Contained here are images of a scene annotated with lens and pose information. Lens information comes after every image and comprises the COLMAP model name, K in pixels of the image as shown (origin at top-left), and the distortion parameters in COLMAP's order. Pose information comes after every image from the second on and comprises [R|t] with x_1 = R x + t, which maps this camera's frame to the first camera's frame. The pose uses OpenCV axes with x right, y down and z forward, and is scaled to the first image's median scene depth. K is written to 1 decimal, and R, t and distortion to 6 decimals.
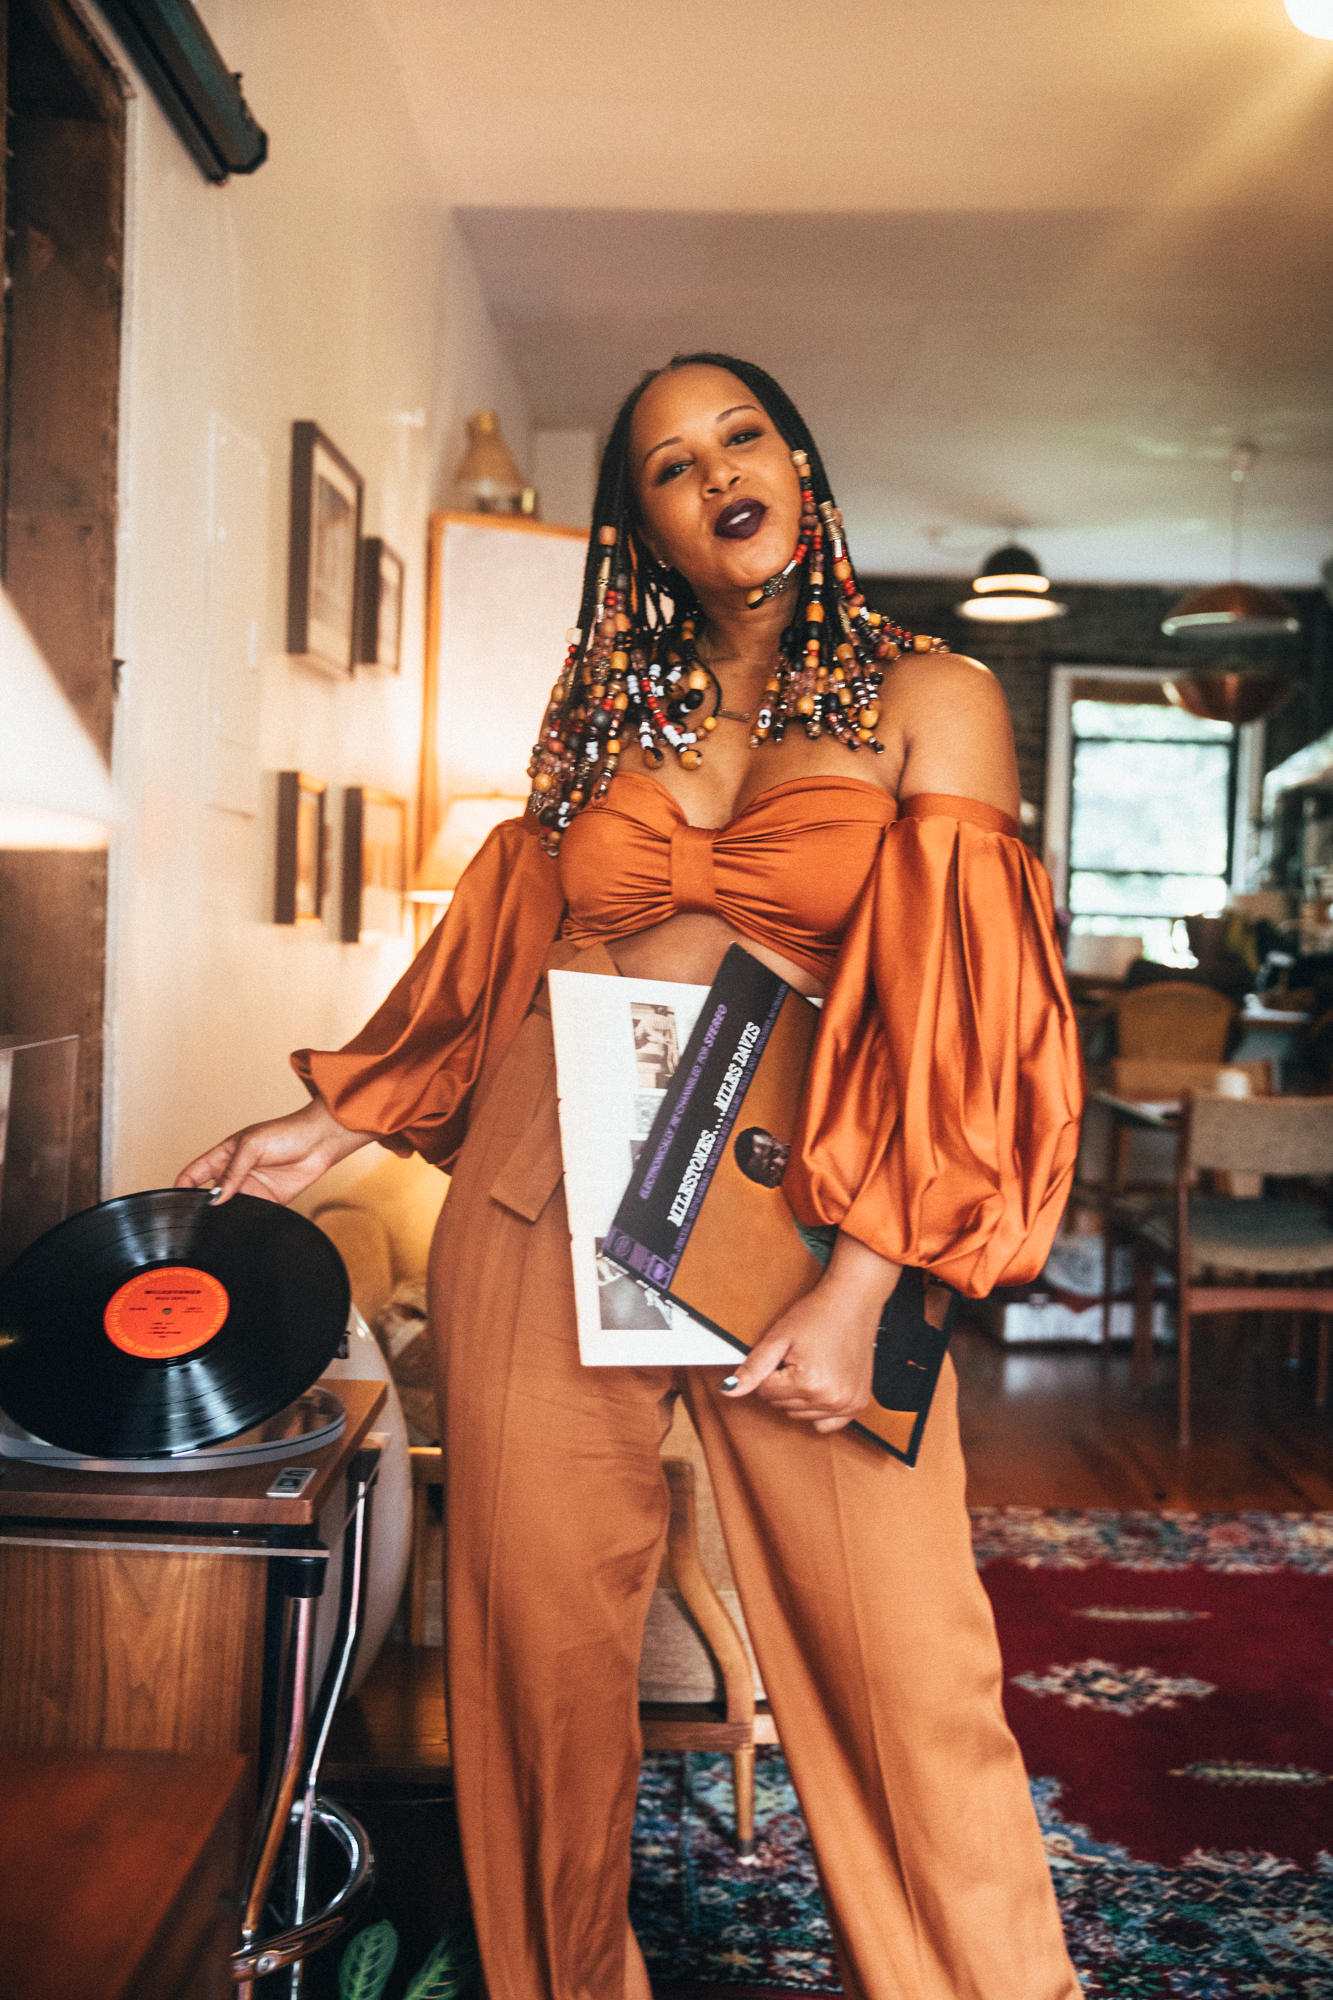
lens RADIAL K [[2270.2, 0, 670.0], [0, 2270.2, 1047.3], [0, 0, 1]] dist [0.016923, -0.005351]
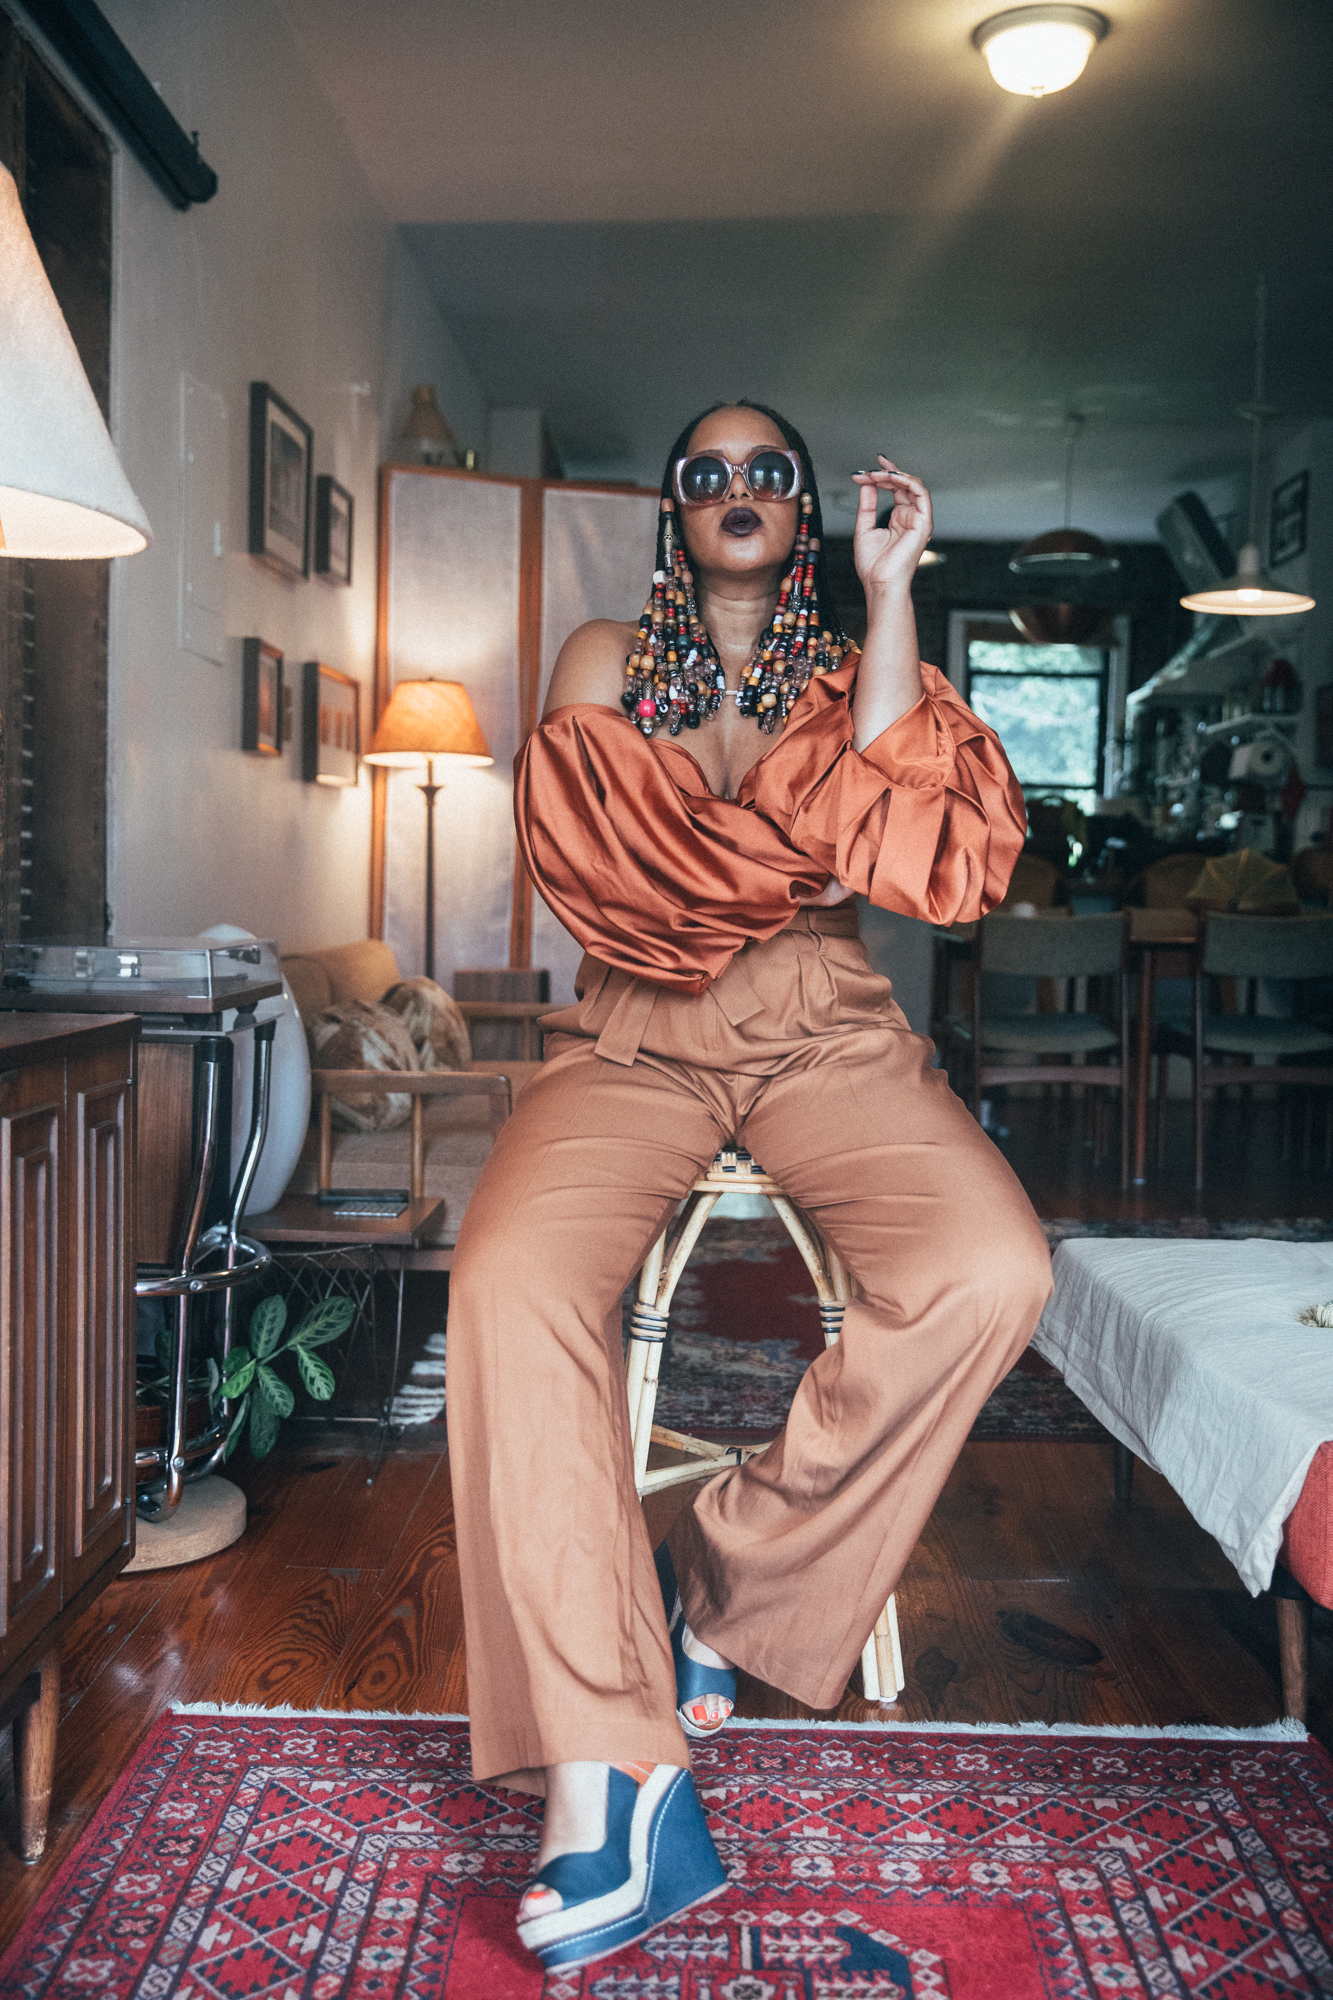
lens RADIAL K [[2011.1, 0, 670.4], [0, 2011.1, 1000.3], [0, 0, 1]] dist [-0.005000, 0.043655]
pose [[0.999923, -0.011513, 0.004523, 0.090511], [0.011445, 0.999826, 0.014700, 0.096205], [-0.004692, -0.014647, 0.999882, -0.256939]]
